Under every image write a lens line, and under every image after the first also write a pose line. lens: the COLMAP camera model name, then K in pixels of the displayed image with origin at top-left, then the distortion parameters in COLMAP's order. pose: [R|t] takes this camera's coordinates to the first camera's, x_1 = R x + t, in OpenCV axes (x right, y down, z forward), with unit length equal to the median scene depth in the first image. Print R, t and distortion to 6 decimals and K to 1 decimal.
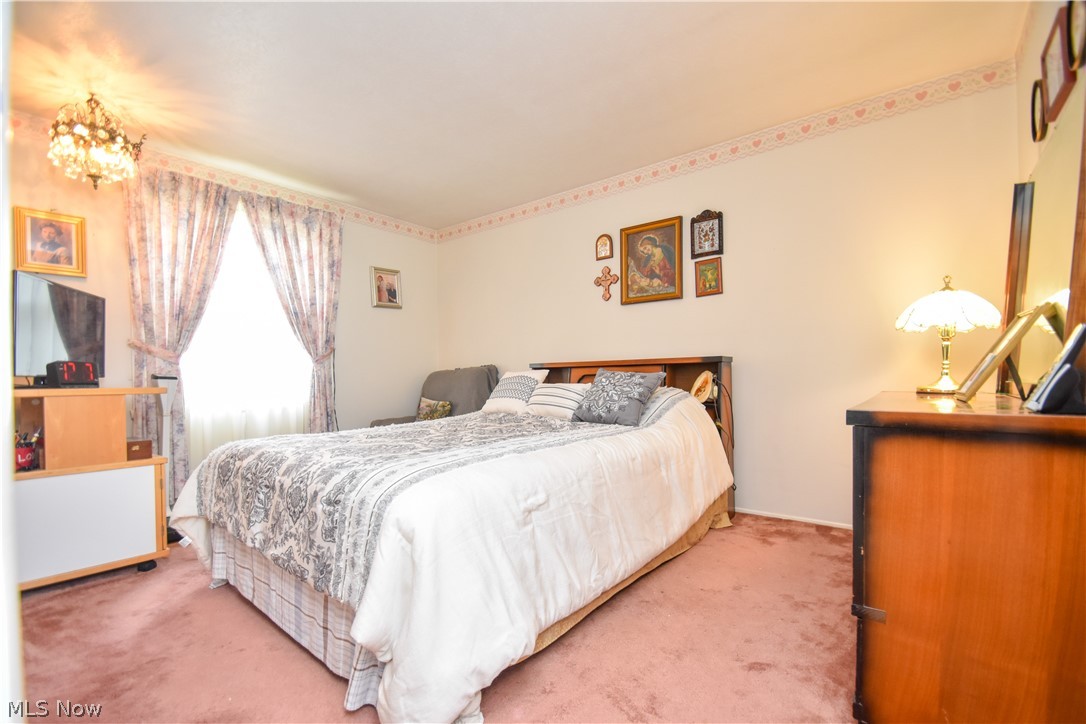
lens RADIAL K [[484.2, 0, 540.1], [0, 484.2, 382.2], [0, 0, 1]] dist [0.013867, -0.016768]
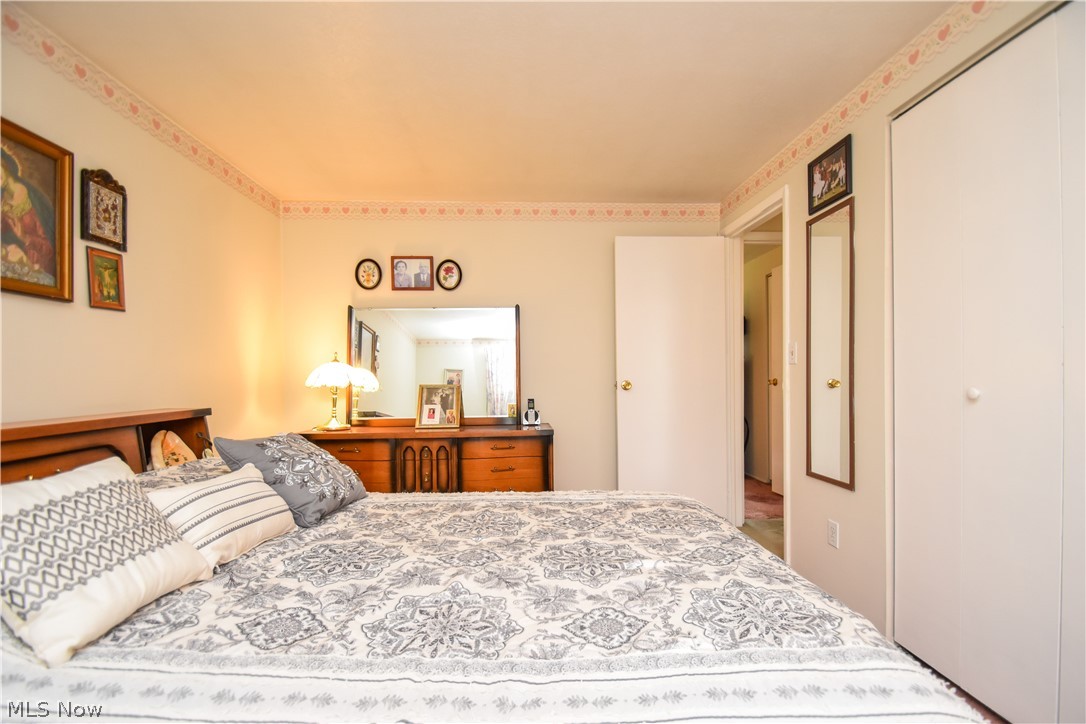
lens RADIAL K [[484.2, 0, 540.1], [0, 484.2, 382.2], [0, 0, 1]] dist [0.013867, -0.016768]
pose [[-0.656833, 0.000117, 0.754036, -0.489414], [0.008783, 0.999933, 0.007496, -0.085939], [-0.753985, 0.011546, -0.656790, 1.000048]]
